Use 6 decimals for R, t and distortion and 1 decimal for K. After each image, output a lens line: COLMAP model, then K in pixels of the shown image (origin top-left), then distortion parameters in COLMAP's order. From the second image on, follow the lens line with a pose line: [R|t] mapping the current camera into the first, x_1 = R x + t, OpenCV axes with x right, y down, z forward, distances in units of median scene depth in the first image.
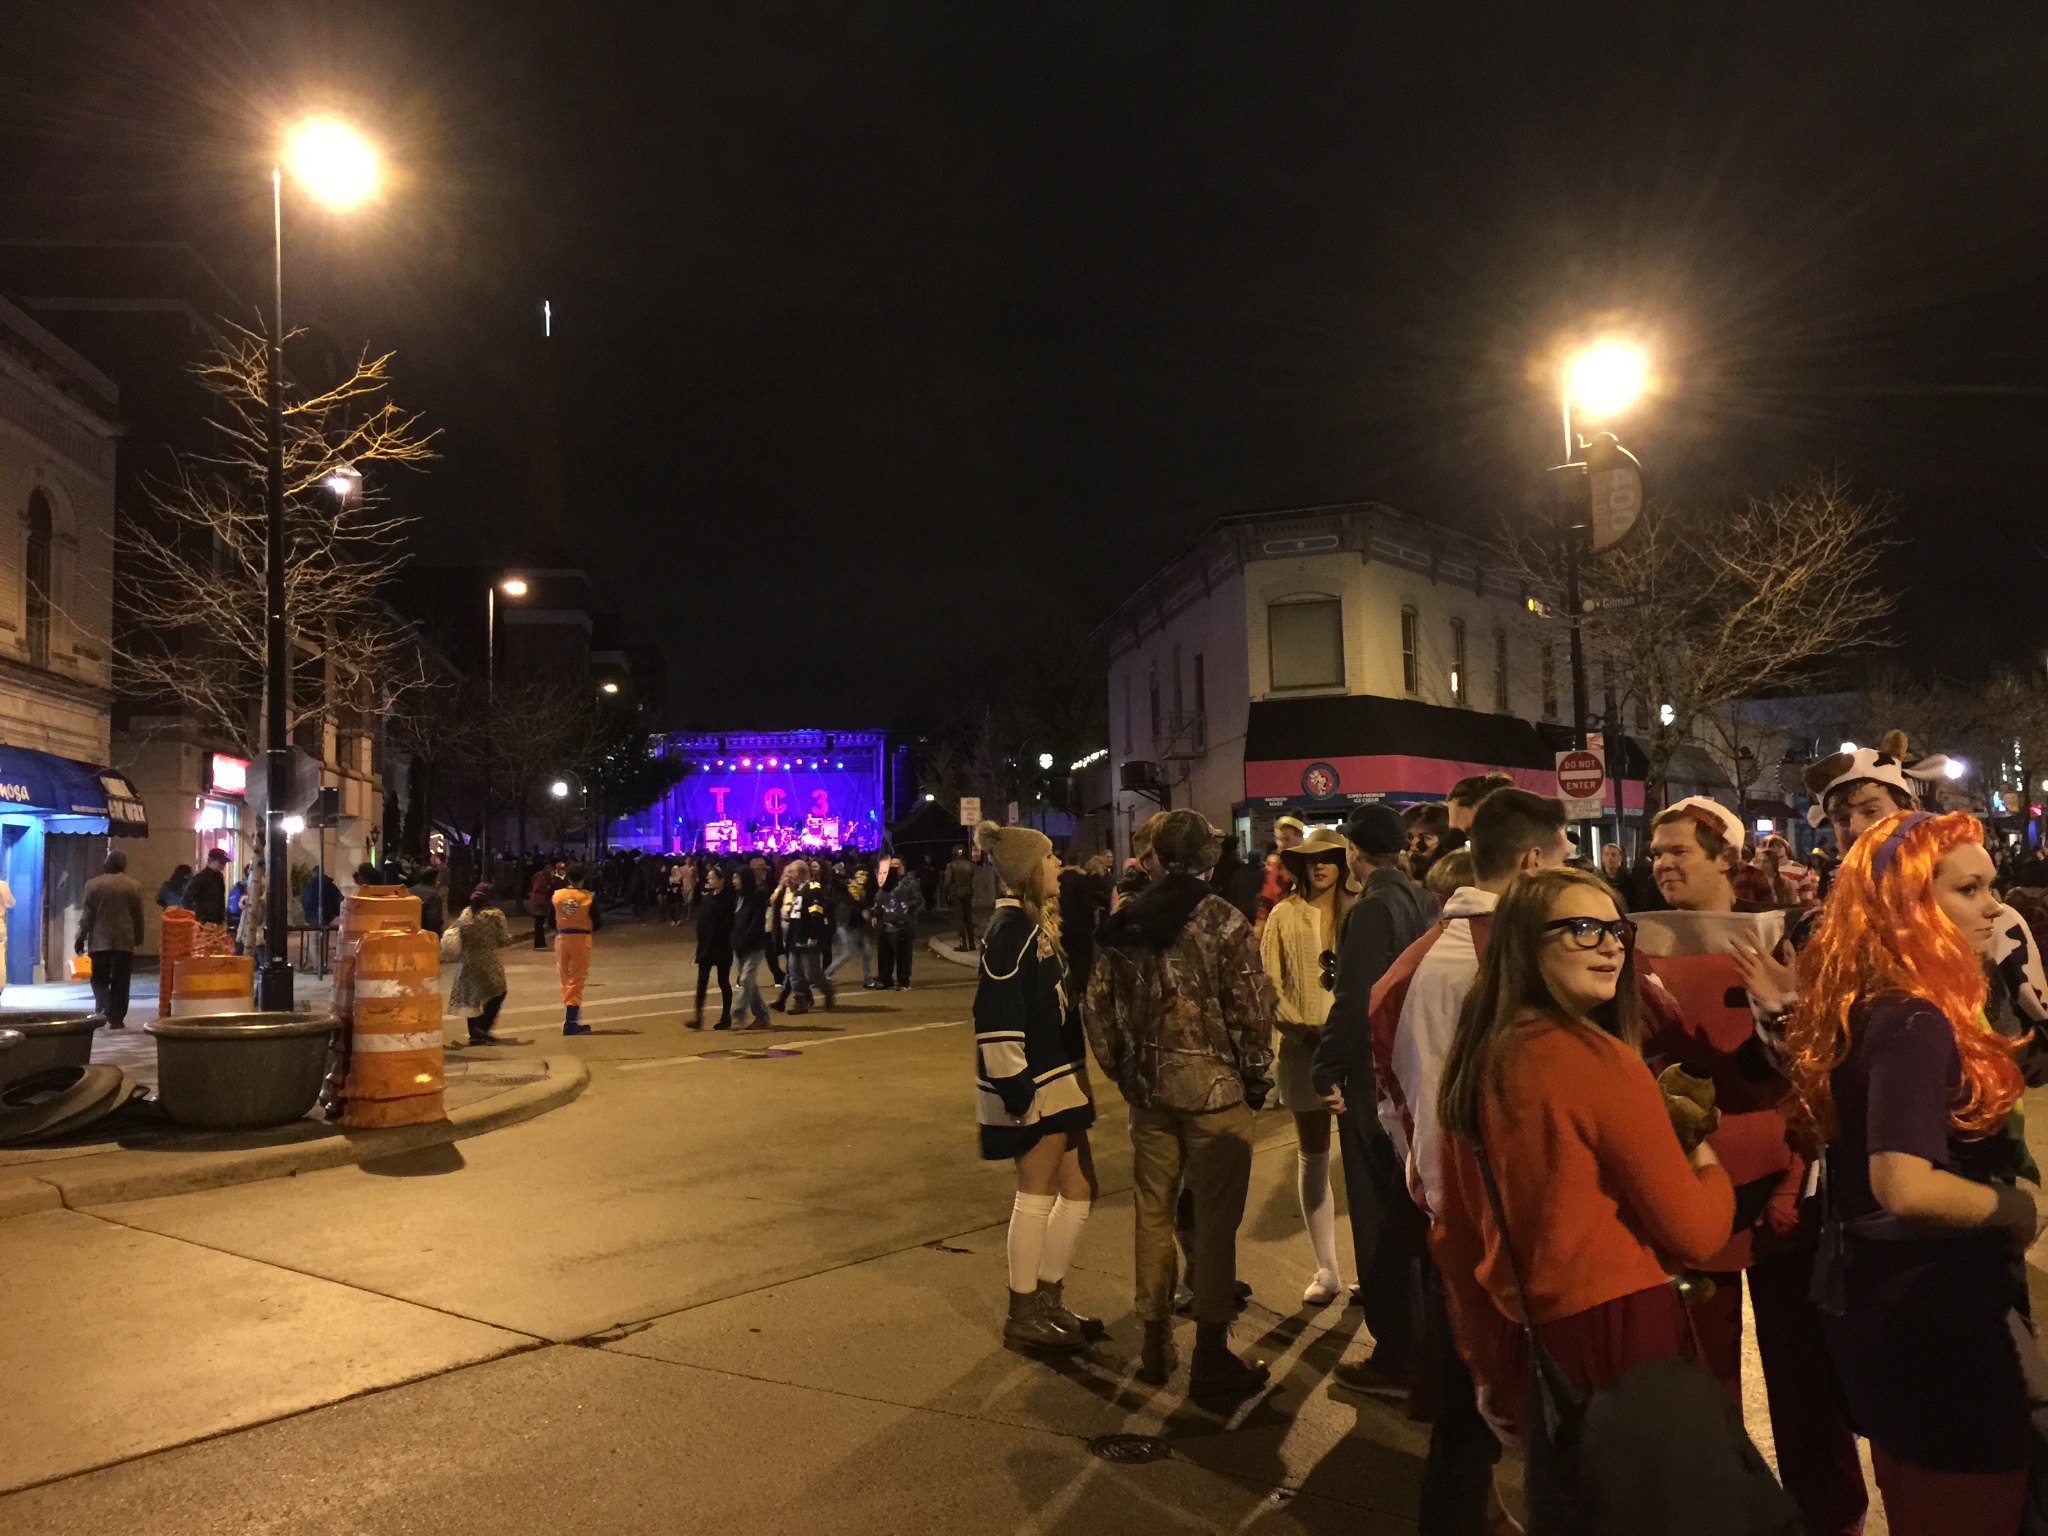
lens RADIAL K [[1724.1, 0, 1026.0], [0, 1724.1, 766.4], [0, 0, 1]] dist [0.018913, 0.002306]
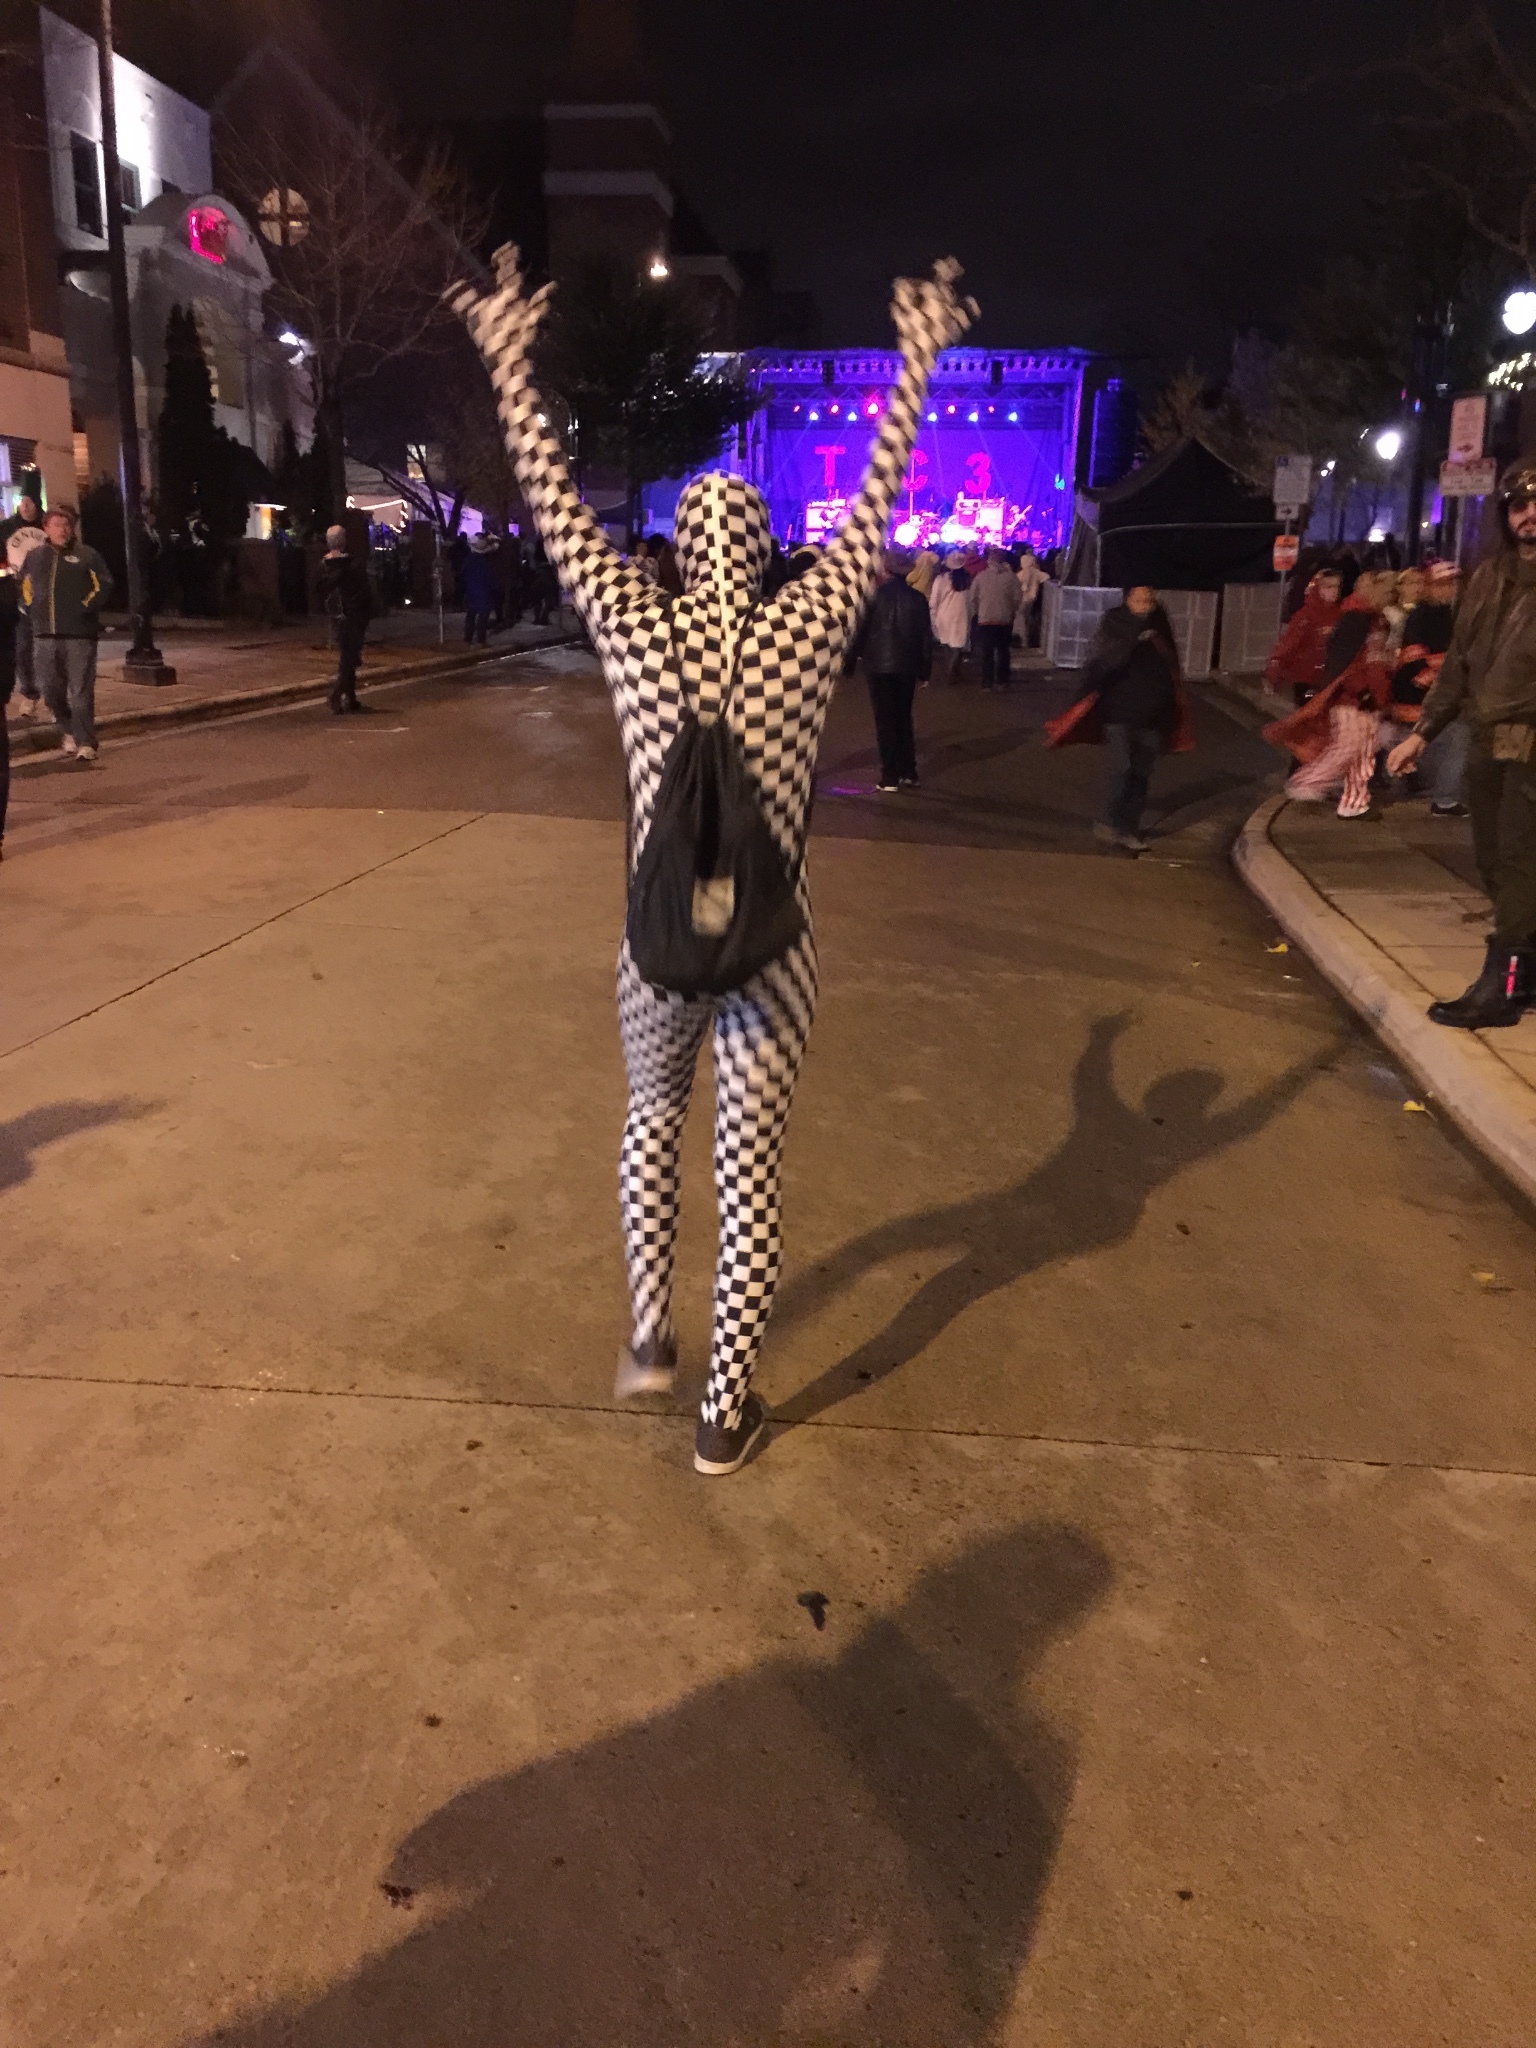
lens RADIAL K [[1724.1, 0, 773.5], [0, 1724.1, 1024.9], [0, 0, 1]] dist [0.018913, 0.002306]
pose [[0.969712, 0.100188, -0.222758, -0.027502], [-0.026755, 0.950084, 0.310845, 0.017730], [0.242782, -0.295470, 0.923988, 0.312551]]
